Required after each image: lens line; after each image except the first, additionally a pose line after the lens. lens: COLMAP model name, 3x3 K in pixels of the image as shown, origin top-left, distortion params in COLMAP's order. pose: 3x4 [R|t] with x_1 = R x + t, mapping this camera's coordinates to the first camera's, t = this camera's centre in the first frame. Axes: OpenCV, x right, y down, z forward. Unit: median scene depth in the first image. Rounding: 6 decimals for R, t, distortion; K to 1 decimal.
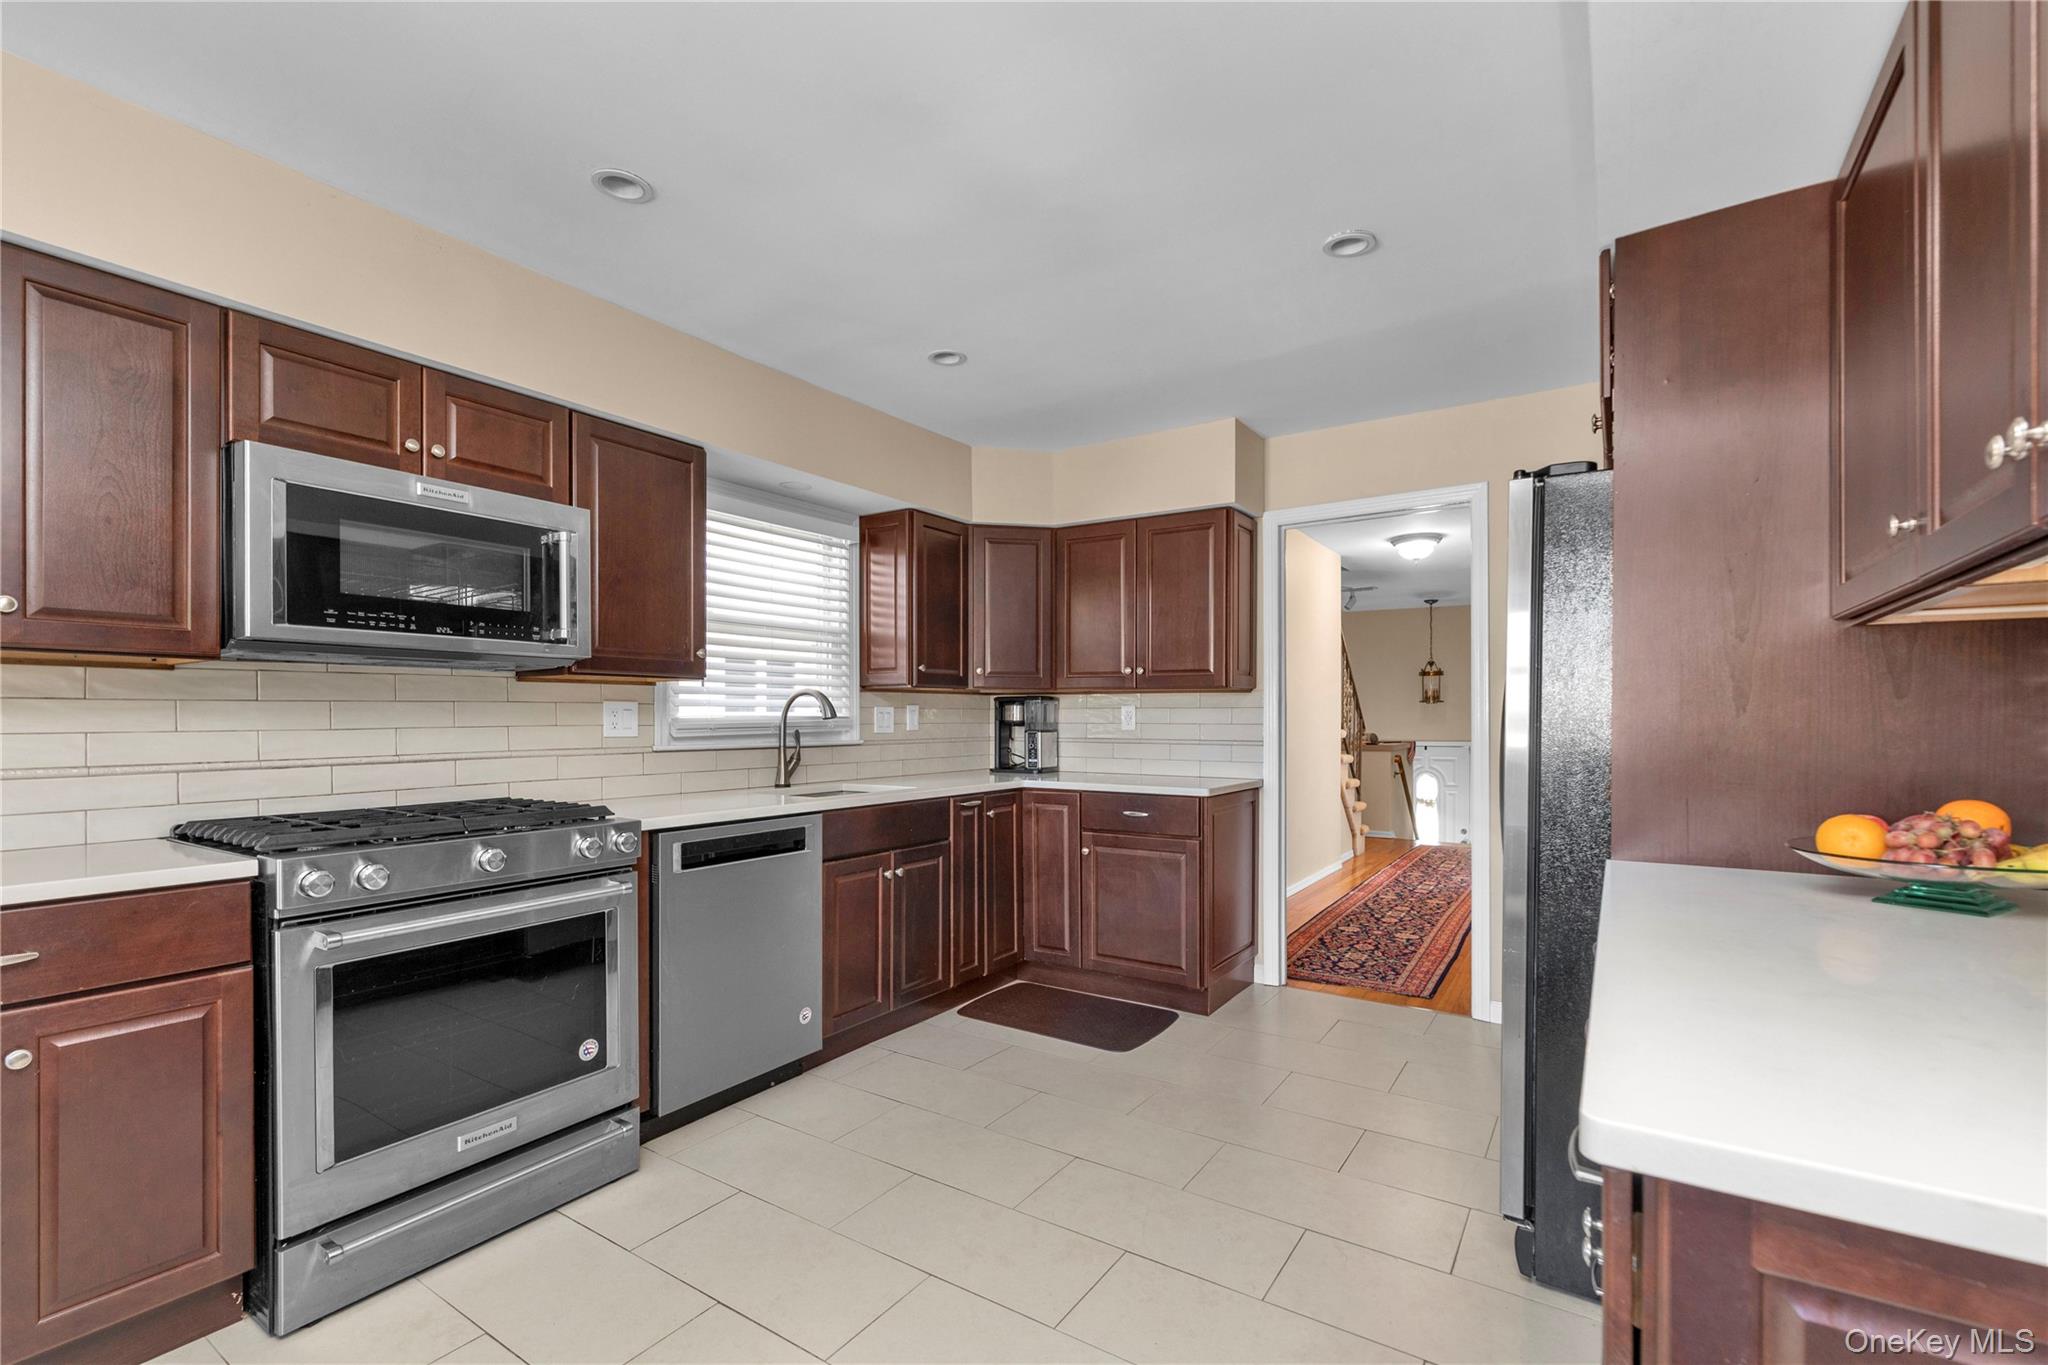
lens RADIAL K [[885.4, 0, 1027.6], [0, 885.4, 716.8], [0, 0, 1]] dist [0.004341, -0.001336]
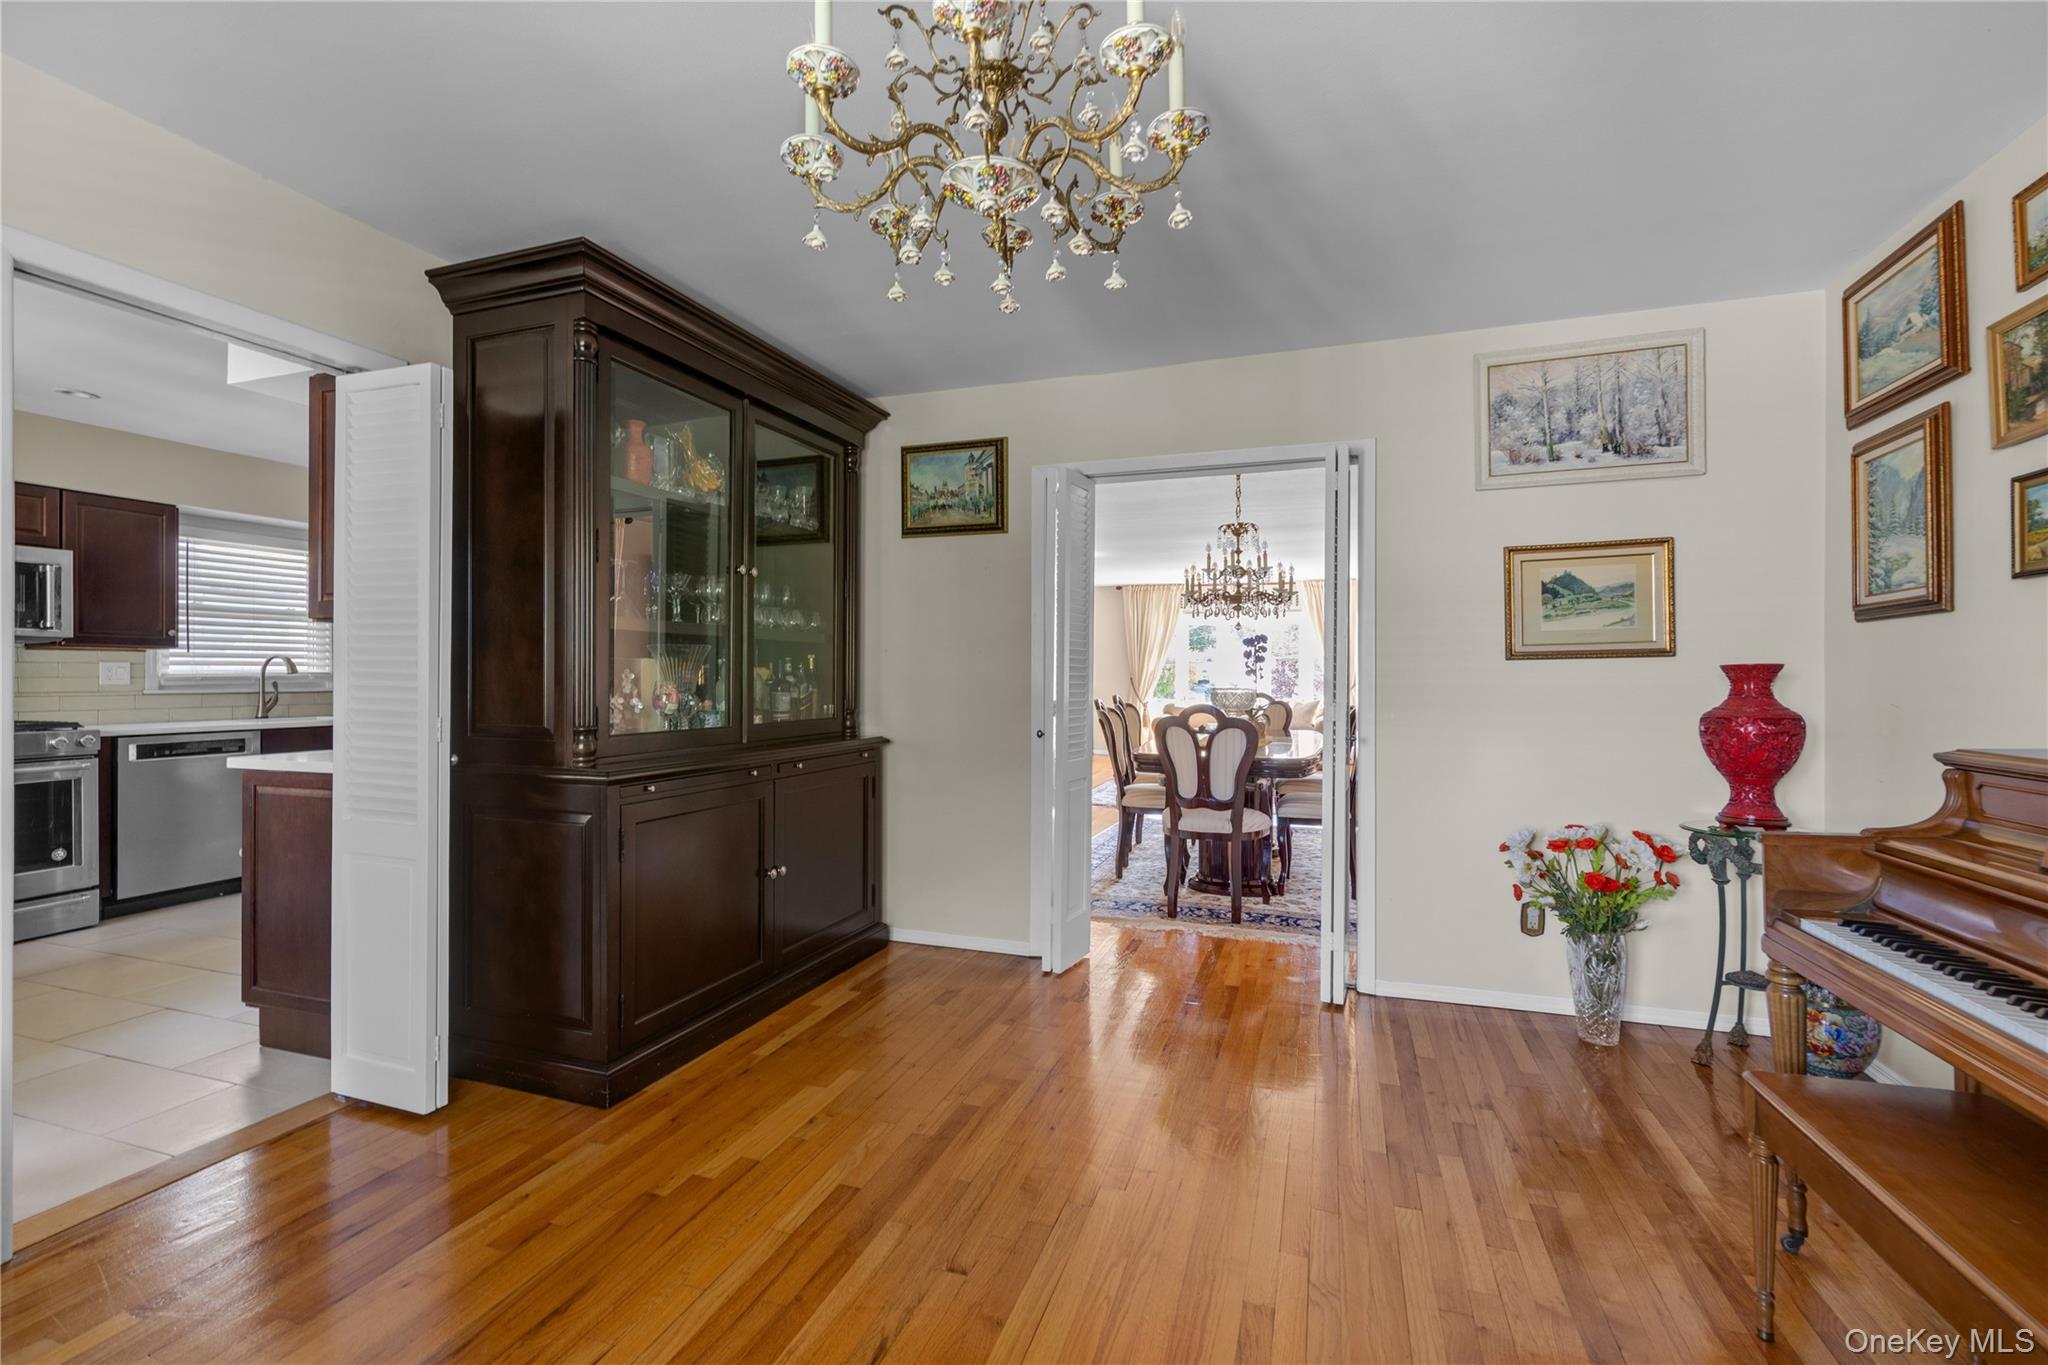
lens RADIAL K [[899.3, 0, 1013.6], [0, 899.3, 666.5], [0, 0, 1]] dist [0.002713, 0.001549]
pose [[0.971683, 0.000778, 0.236287, 0.196665], [0.001211, 0.999965, -0.008272, 0.001629], [-0.236285, 0.008324, 0.971648, -0.257121]]
